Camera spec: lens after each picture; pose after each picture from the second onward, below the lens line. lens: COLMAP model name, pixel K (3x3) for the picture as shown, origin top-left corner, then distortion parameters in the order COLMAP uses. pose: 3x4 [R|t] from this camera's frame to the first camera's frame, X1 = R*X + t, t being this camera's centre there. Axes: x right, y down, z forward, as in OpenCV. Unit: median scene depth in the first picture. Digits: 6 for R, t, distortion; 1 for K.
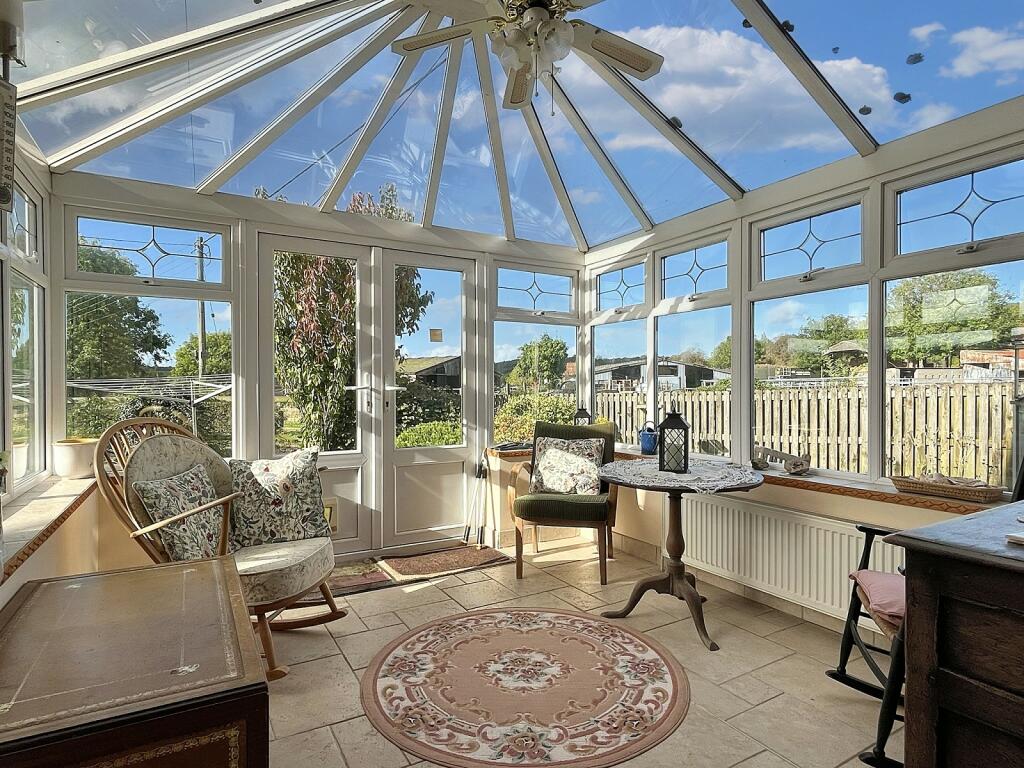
lens RADIAL K [[565.5, 0, 516.0], [0, 565.5, 387.7], [0, 0, 1]] dist [-0.003179, -0.000895]
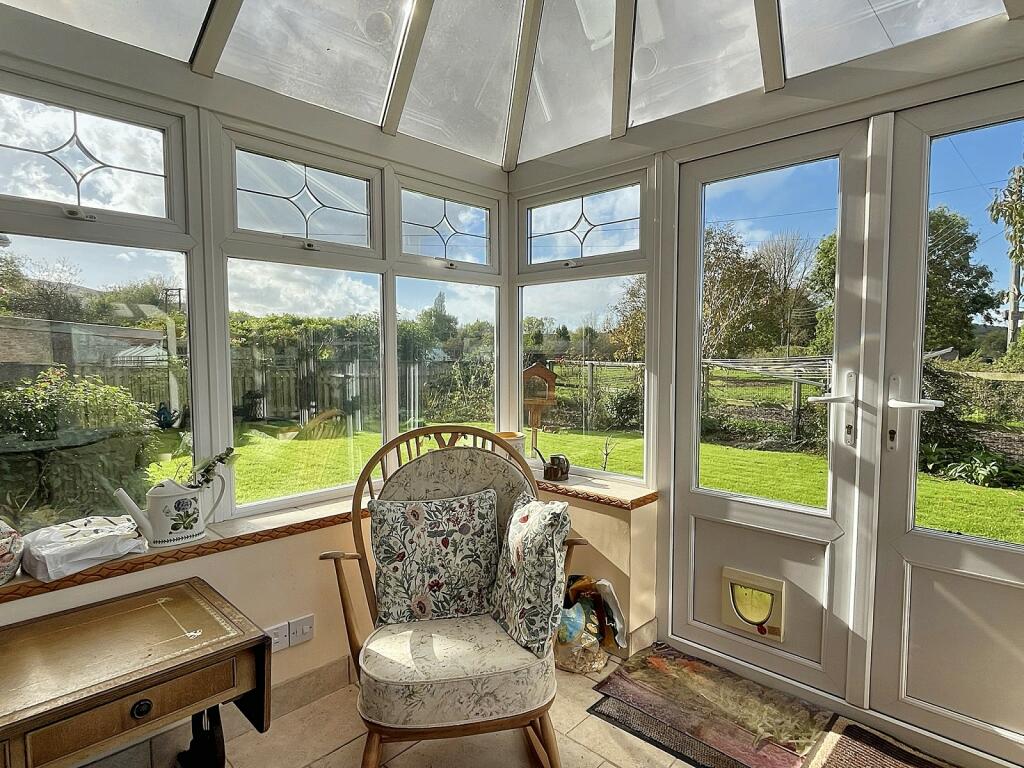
lens RADIAL K [[565.5, 0, 516.0], [0, 565.5, 387.7], [0, 0, 1]] dist [-0.003179, -0.000895]
pose [[0.279856, 0.065315, -0.957818, 0.078978], [-0.002755, 0.997734, 0.067232, -0.023372], [0.960038, -0.016177, 0.279402, 0.290536]]
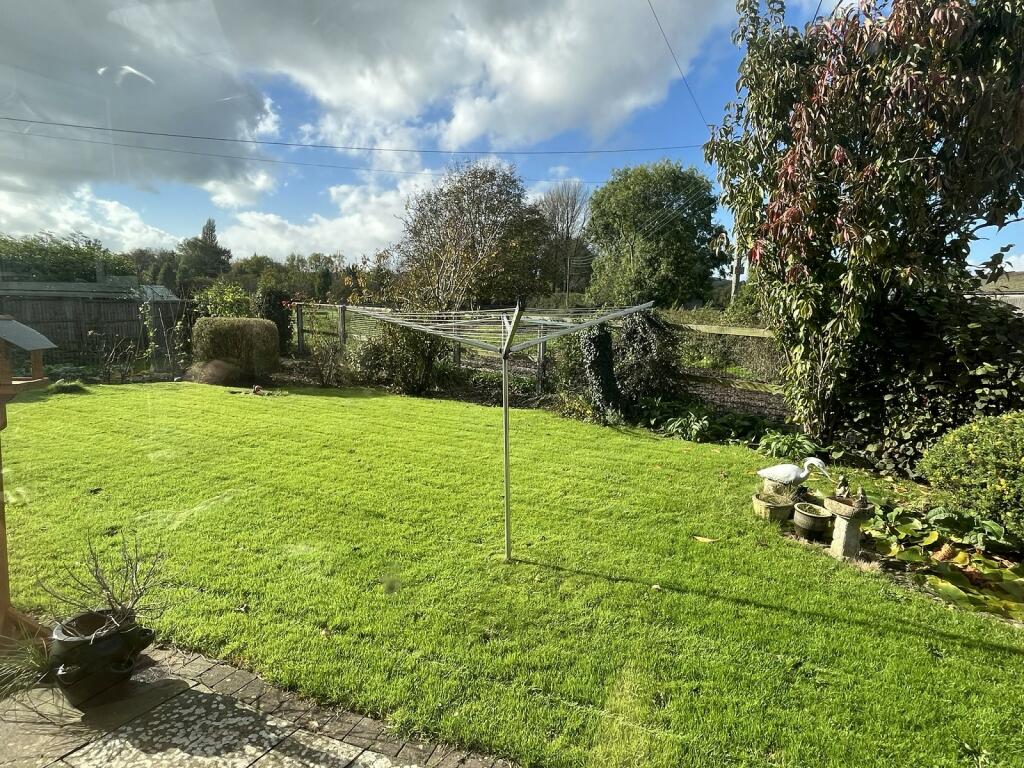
lens RADIAL K [[571.6, 0, 512.0], [0, 571.6, 384.0], [0, 0, 1]] dist [0.000968, -0.000729]
pose [[0.585881, 0.140761, -0.798079, -0.057946], [-0.027799, 0.987711, 0.153800, -0.030505], [0.809920, -0.067922, 0.582594, 0.564953]]
